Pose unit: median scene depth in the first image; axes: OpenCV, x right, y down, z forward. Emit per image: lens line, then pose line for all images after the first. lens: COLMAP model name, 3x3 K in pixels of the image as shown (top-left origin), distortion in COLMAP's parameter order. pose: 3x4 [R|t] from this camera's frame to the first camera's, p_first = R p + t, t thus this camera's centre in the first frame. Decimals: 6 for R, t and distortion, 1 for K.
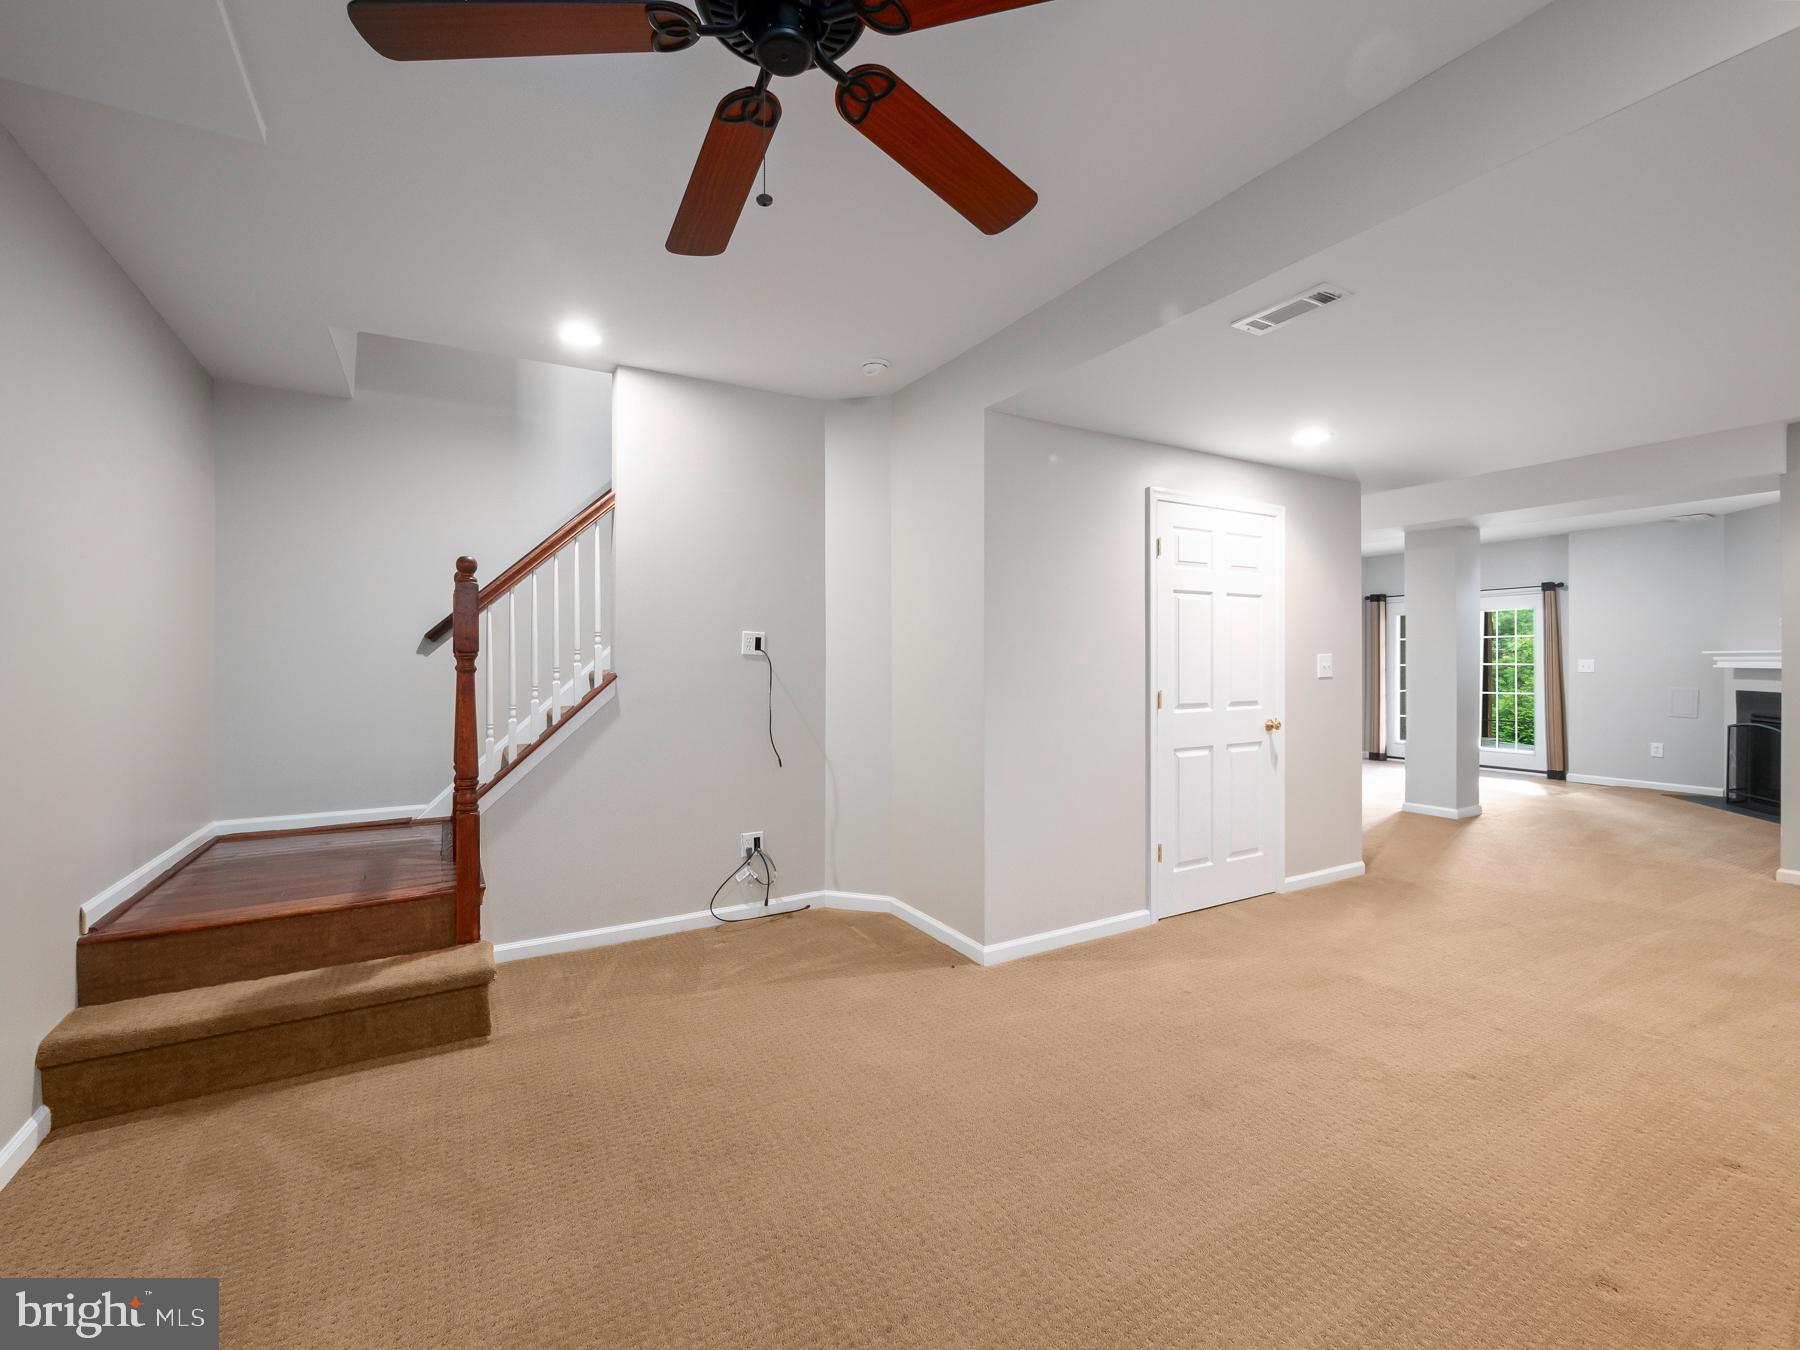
lens RADIAL K [[771.9, 0, 894.8], [0, 771.9, 671.2], [0, 0, 1]] dist [-0.003886, -0.000236]
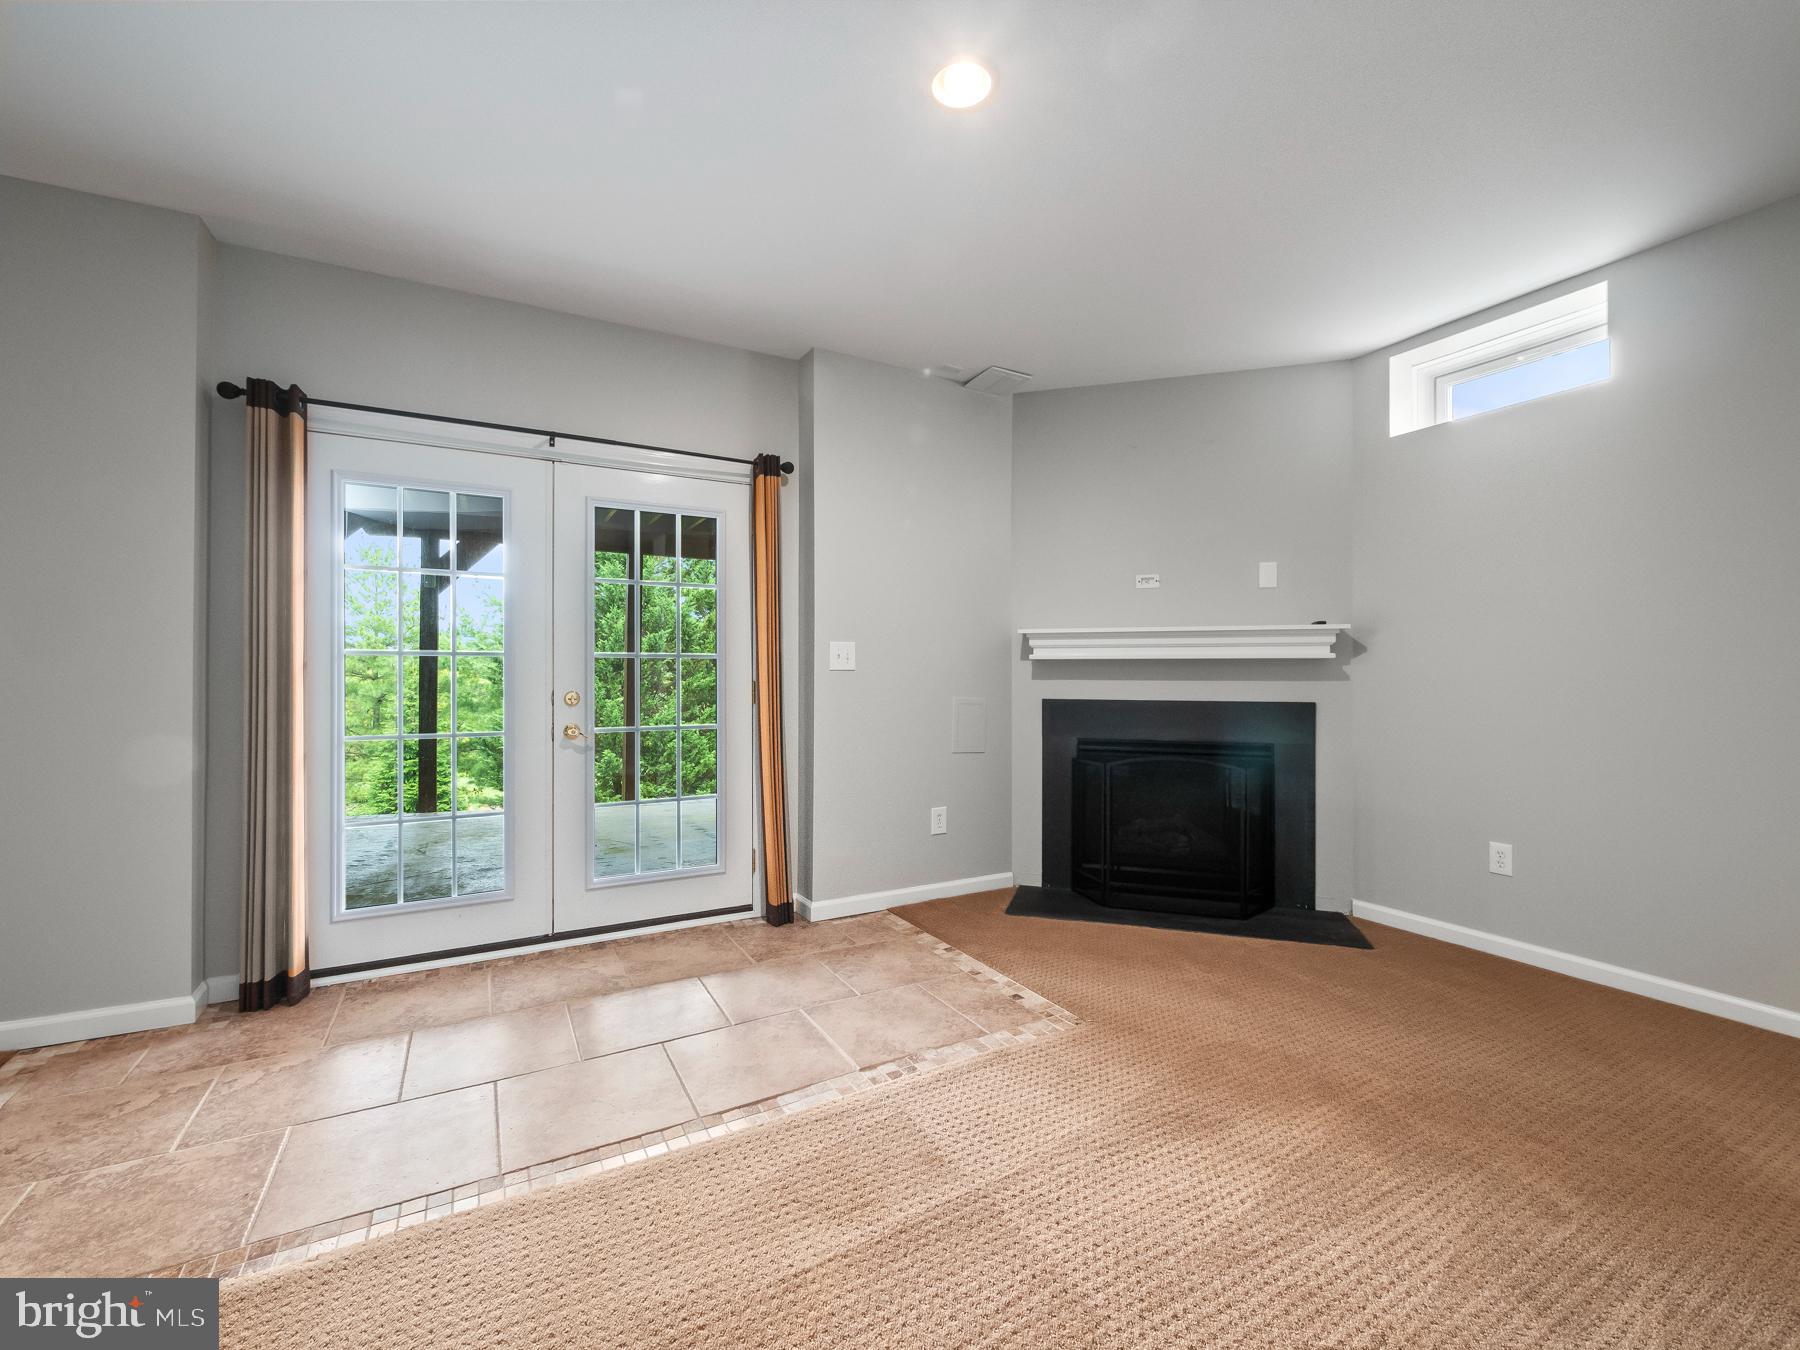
lens RADIAL K [[771.9, 0, 894.0], [0, 771.9, 671.5], [0, 0, 1]] dist [-0.003886, -0.000236]
pose [[0.027219, -0.003689, 0.999623, 0.435661], [0.010666, 0.999937, 0.003399, 0.000826], [-0.999573, 0.010569, 0.027256, 0.929177]]
